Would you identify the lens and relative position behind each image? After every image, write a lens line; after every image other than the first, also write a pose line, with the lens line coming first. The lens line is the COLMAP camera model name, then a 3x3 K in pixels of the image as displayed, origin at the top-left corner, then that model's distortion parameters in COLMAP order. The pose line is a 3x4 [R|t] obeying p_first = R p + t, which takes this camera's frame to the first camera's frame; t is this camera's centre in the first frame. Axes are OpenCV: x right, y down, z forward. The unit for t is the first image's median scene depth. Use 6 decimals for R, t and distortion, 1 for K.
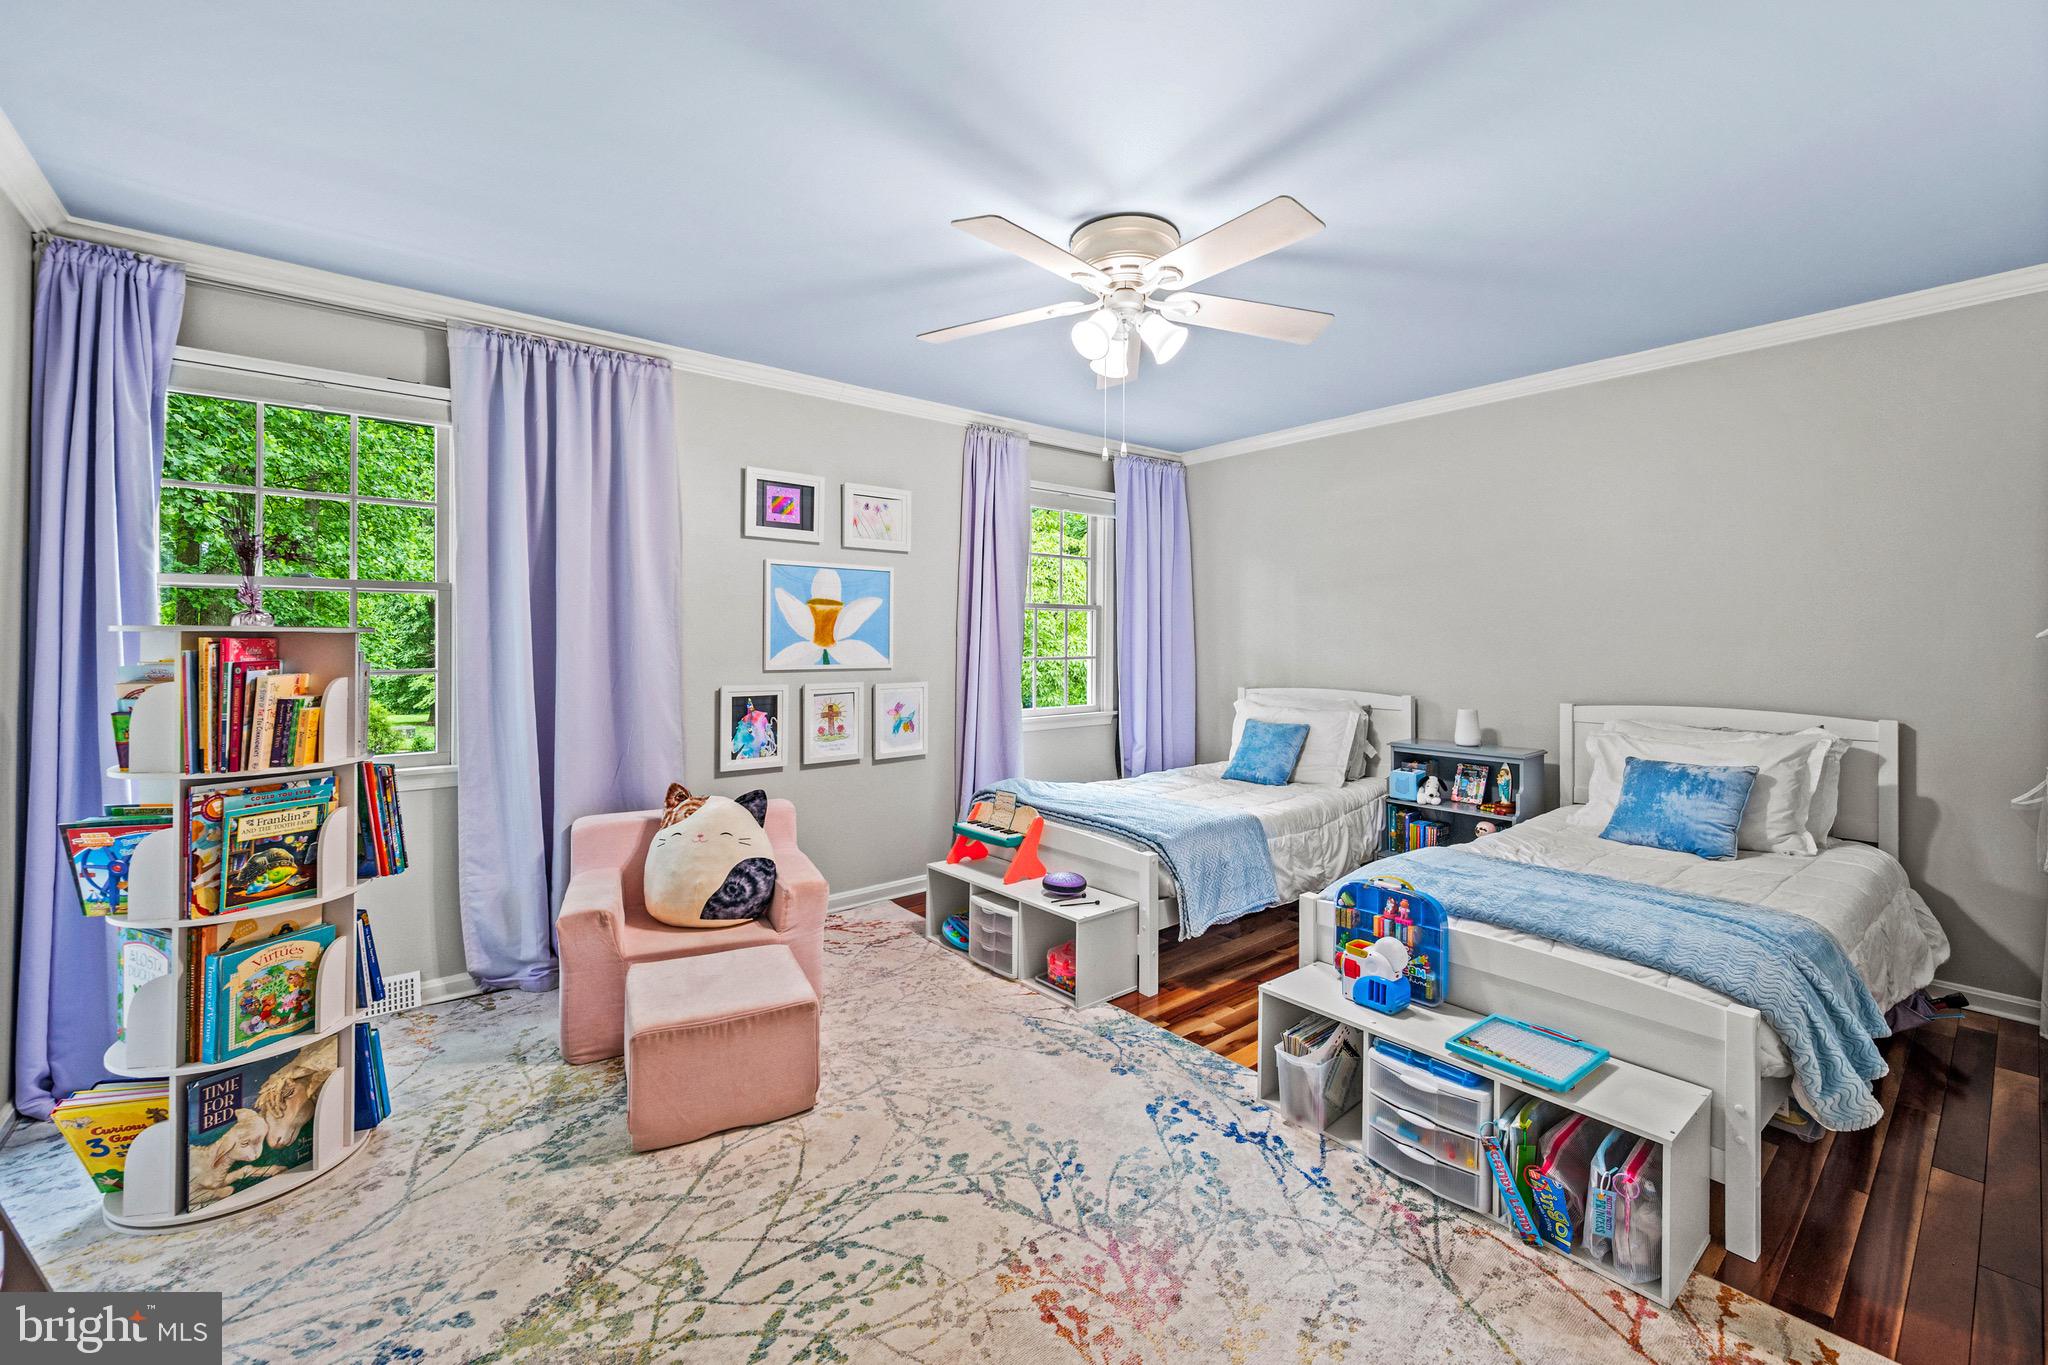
lens RADIAL K [[838.6, 0, 1026.4], [0, 838.6, 637.5], [0, 0, 1]] dist [-0.000157, -0.000061]
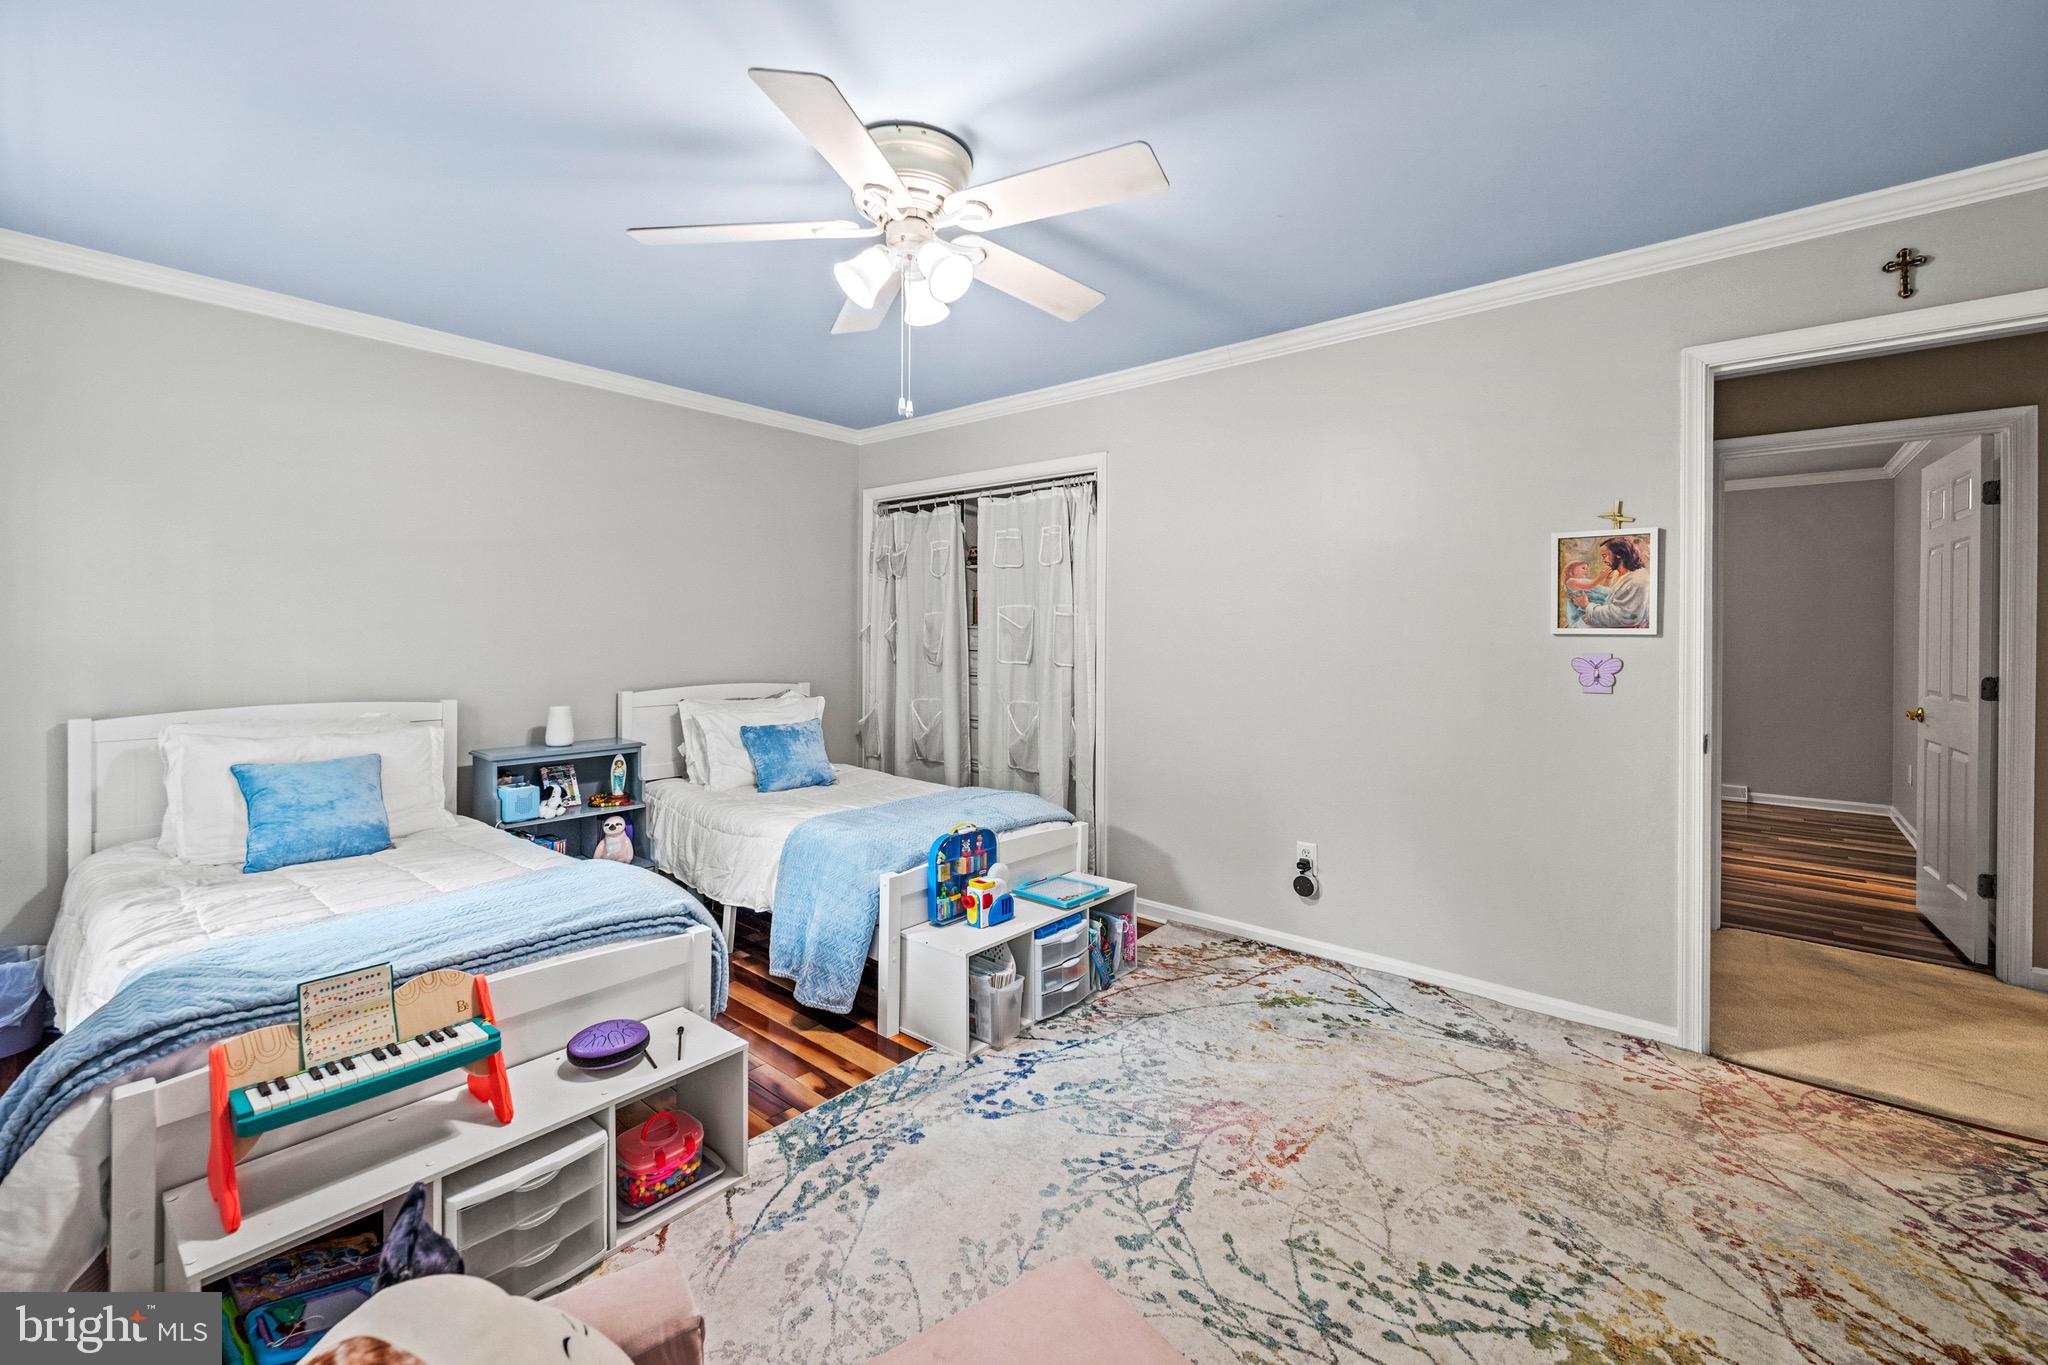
lens RADIAL K [[838.6, 0, 1026.4], [0, 838.6, 637.5], [0, 0, 1]] dist [-0.000157, -0.000061]
pose [[-0.169692, -0.006275, 0.985477, -0.966077], [-0.008926, 0.999948, 0.004830, 0.001752], [-0.985457, -0.007977, -0.169740, 1.340722]]
